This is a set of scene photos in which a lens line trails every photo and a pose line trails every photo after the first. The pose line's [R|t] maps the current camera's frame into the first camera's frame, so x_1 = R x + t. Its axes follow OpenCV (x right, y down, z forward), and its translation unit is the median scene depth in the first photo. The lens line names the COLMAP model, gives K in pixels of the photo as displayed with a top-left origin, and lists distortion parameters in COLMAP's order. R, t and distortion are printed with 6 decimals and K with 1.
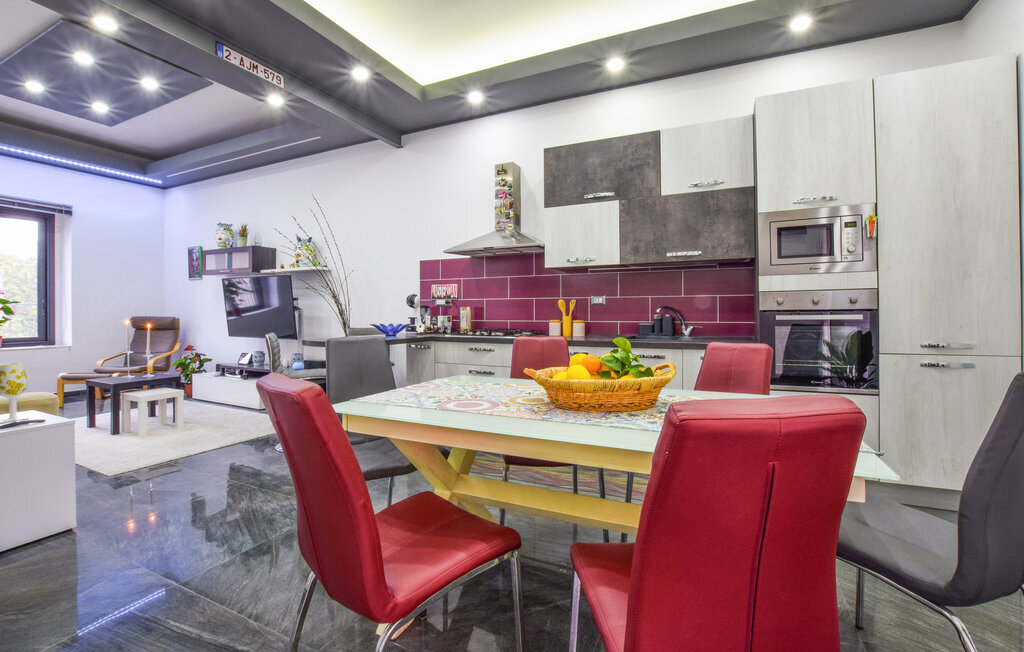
lens RADIAL K [[452.1, 0, 507.7], [0, 452.1, 311.2], [0, 0, 1]] dist [-0.018496, 0.001614]
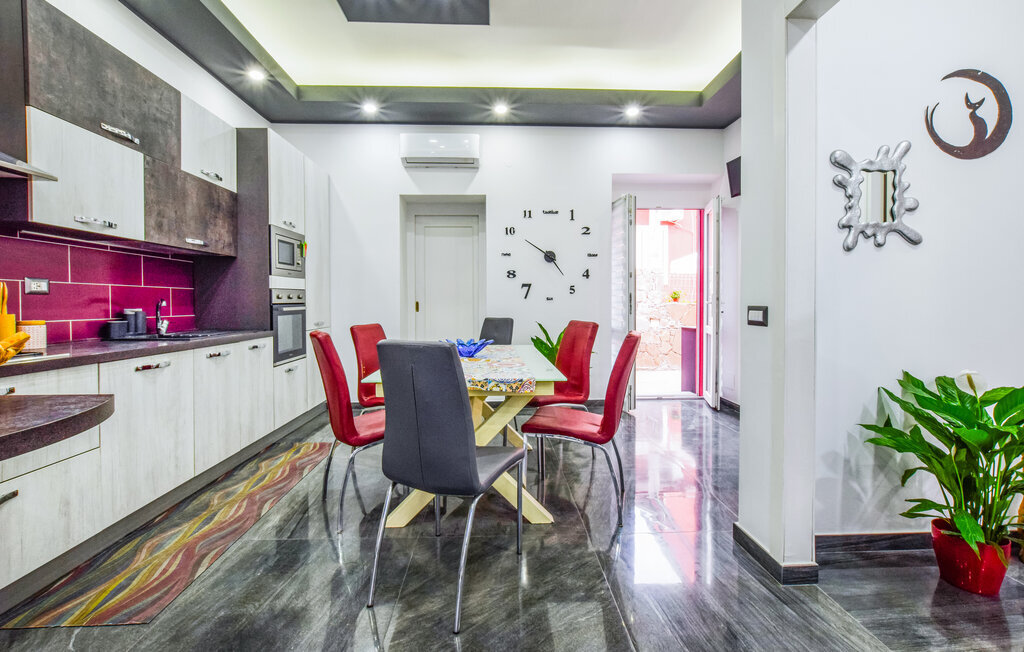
lens RADIAL K [[452.1, 0, 507.7], [0, 452.1, 311.2], [0, 0, 1]] dist [-0.018496, 0.001614]
pose [[-0.469529, -0.013472, 0.882814, -0.689545], [0.004536, 0.999834, 0.017670, 0.000761], [-0.882905, 0.012301, -0.469390, 0.832237]]
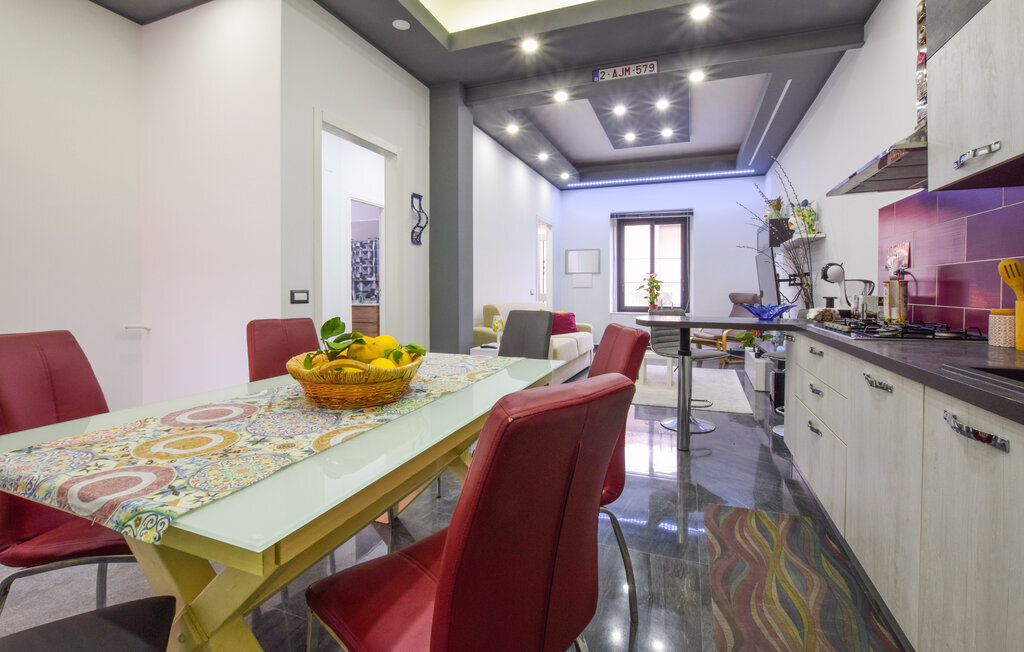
lens RADIAL K [[464.1, 0, 509.1], [0, 464.1, 294.8], [0, 0, 1]] dist [-0.034502, 0.000748]
pose [[0.088778, 0.012929, -0.995968, 0.548553], [-0.003653, 0.999913, 0.012654, 0.002200], [0.996045, 0.002515, 0.088817, 0.591125]]
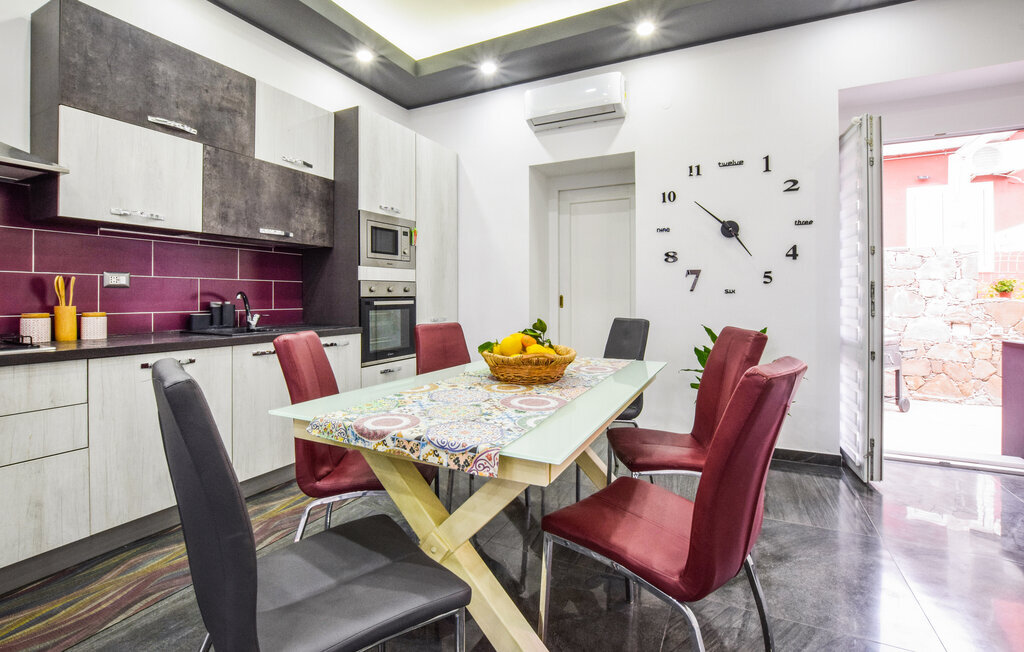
lens RADIAL K [[464.1, 0, 509.1], [0, 464.1, 294.8], [0, 0, 1]] dist [-0.034502, 0.000748]
pose [[0.013484, 0.007097, 0.999884, -0.480797], [0.000686, 0.999975, -0.007107, 0.001203], [-0.999909, 0.000782, 0.013479, 0.507809]]
